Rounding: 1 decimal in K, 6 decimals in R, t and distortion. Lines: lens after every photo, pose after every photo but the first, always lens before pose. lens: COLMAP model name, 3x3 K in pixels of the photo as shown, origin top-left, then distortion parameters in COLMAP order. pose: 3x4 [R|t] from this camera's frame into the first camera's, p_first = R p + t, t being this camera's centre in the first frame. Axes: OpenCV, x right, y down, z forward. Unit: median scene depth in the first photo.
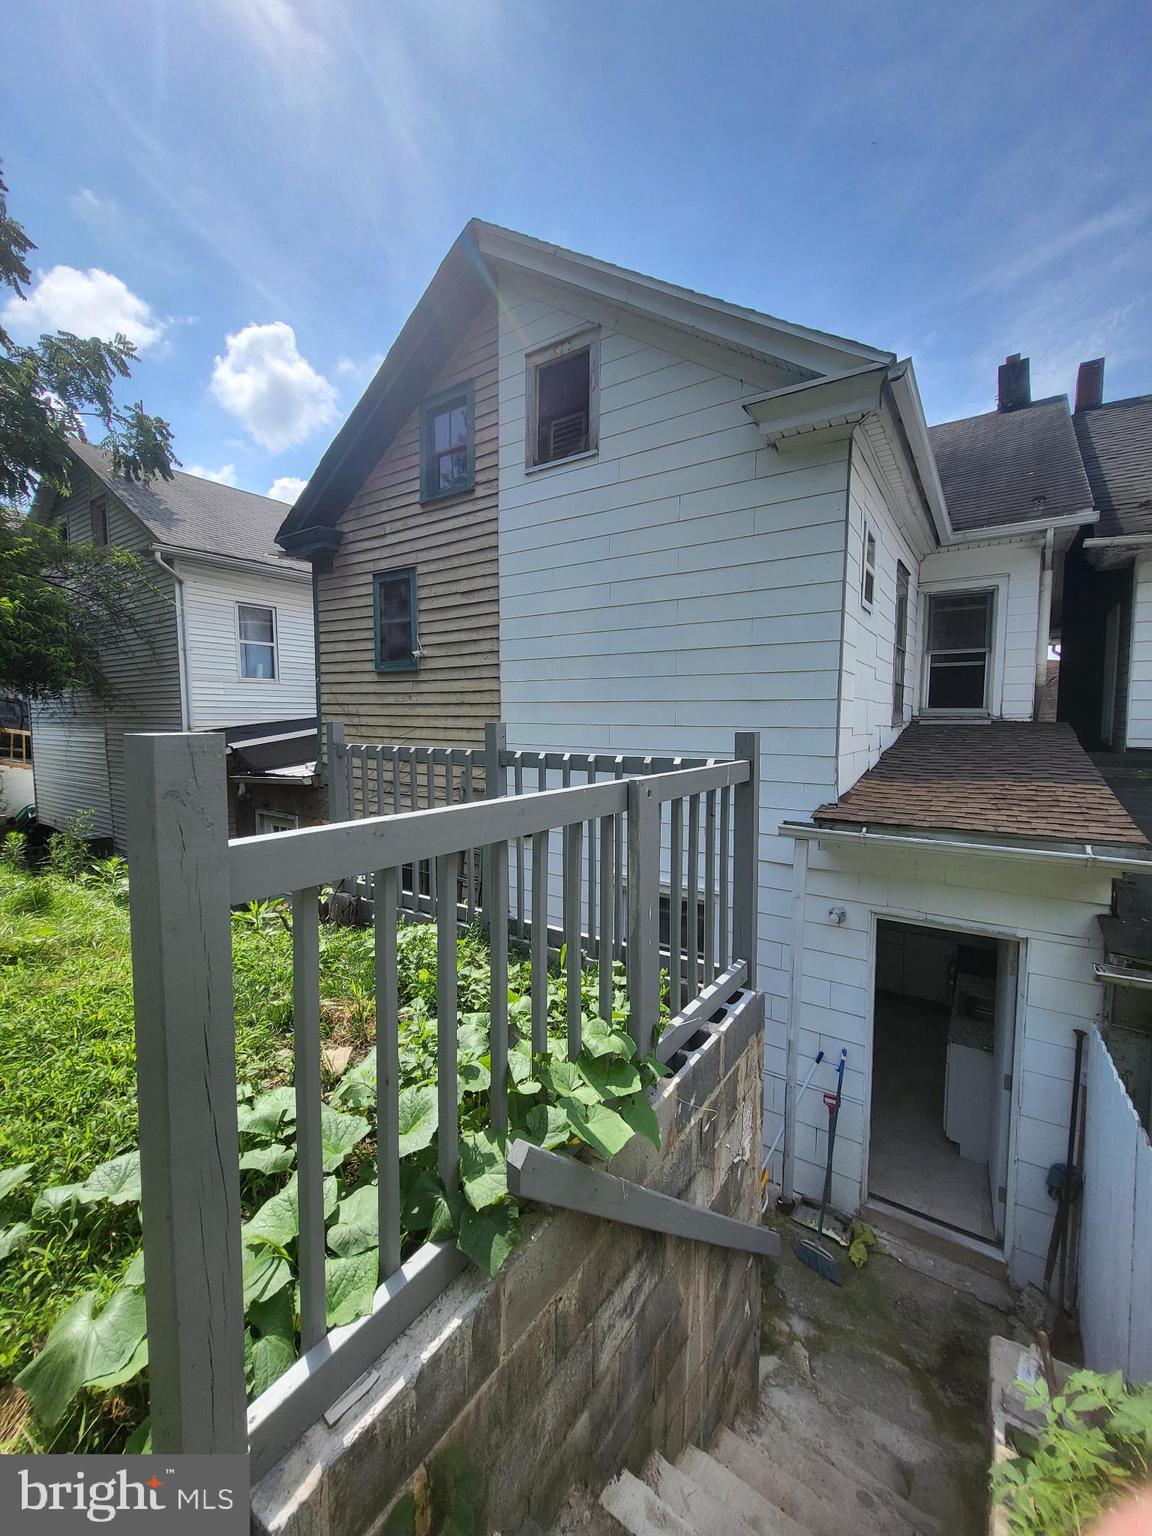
lens RADIAL K [[606.8, 0, 585.7], [0, 606.8, 755.0], [0, 0, 1]] dist [-0.000230, -0.001453]
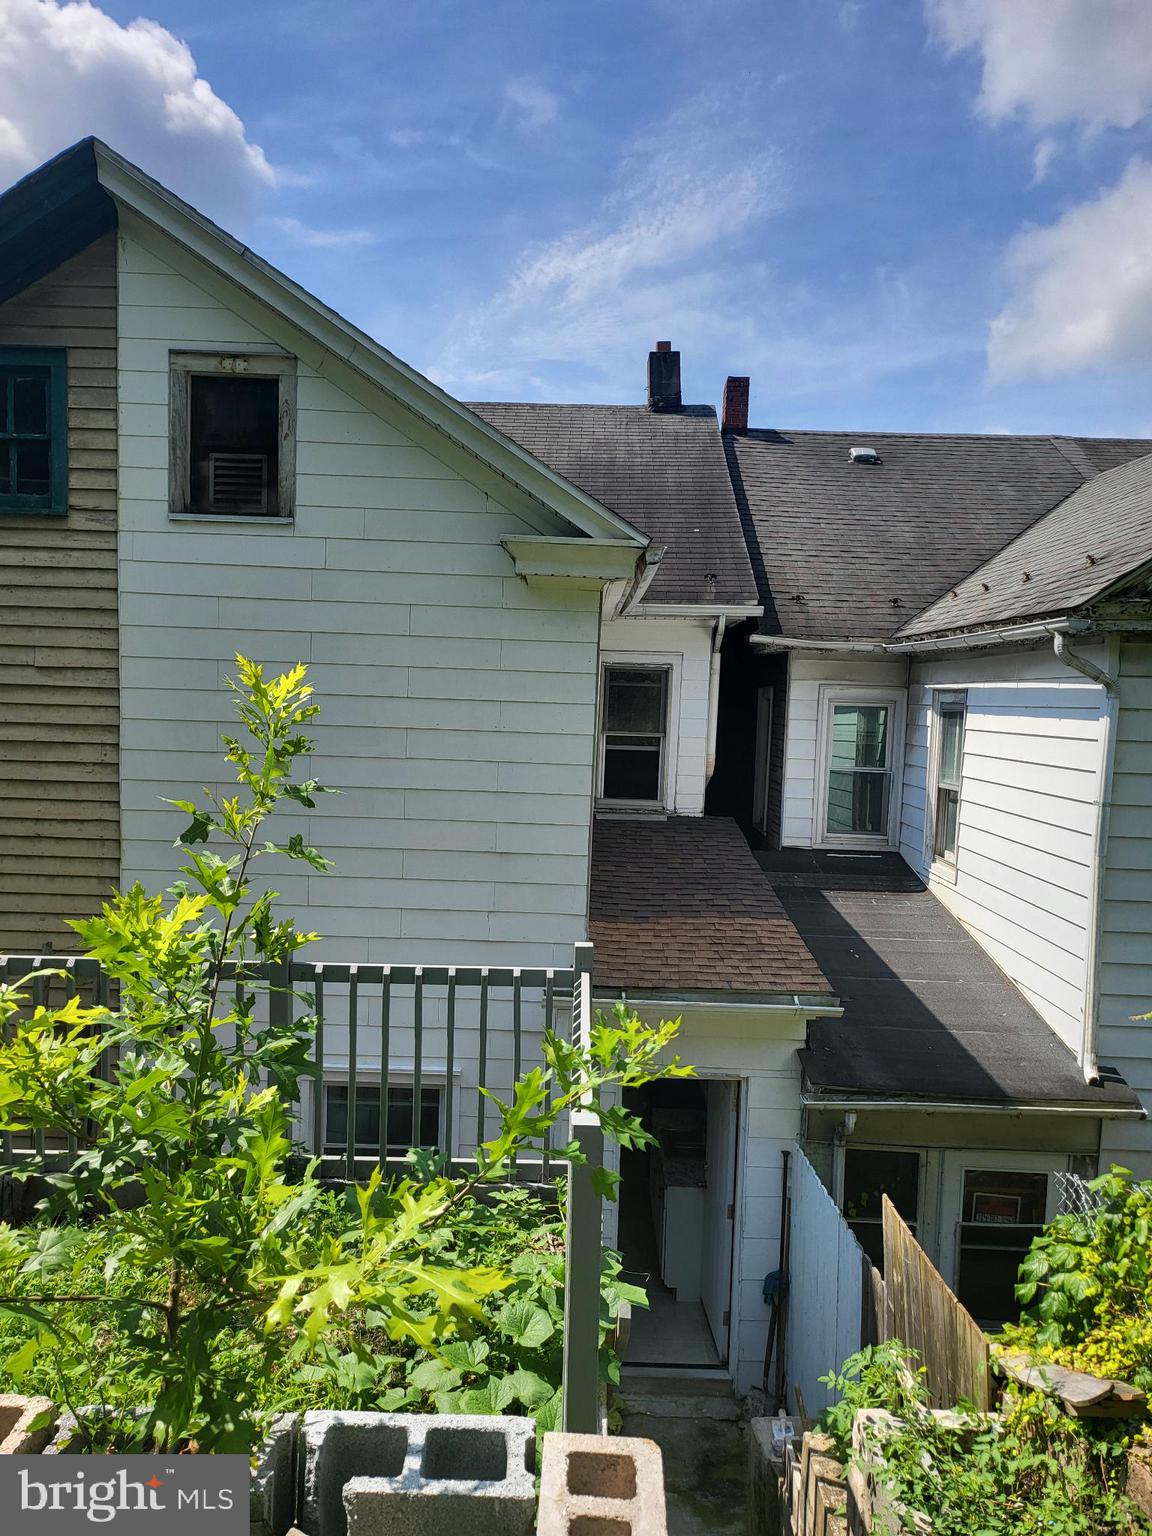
lens RADIAL K [[1081.0, 0, 573.0], [0, 1081.0, 774.3], [0, 0, 1]] dist [0.040026, -0.037587]
pose [[0.832969, -0.012603, 0.553176, -0.387543], [0.004556, 0.999863, 0.015919, -0.175394], [-0.553300, -0.010740, 0.832913, -0.290493]]
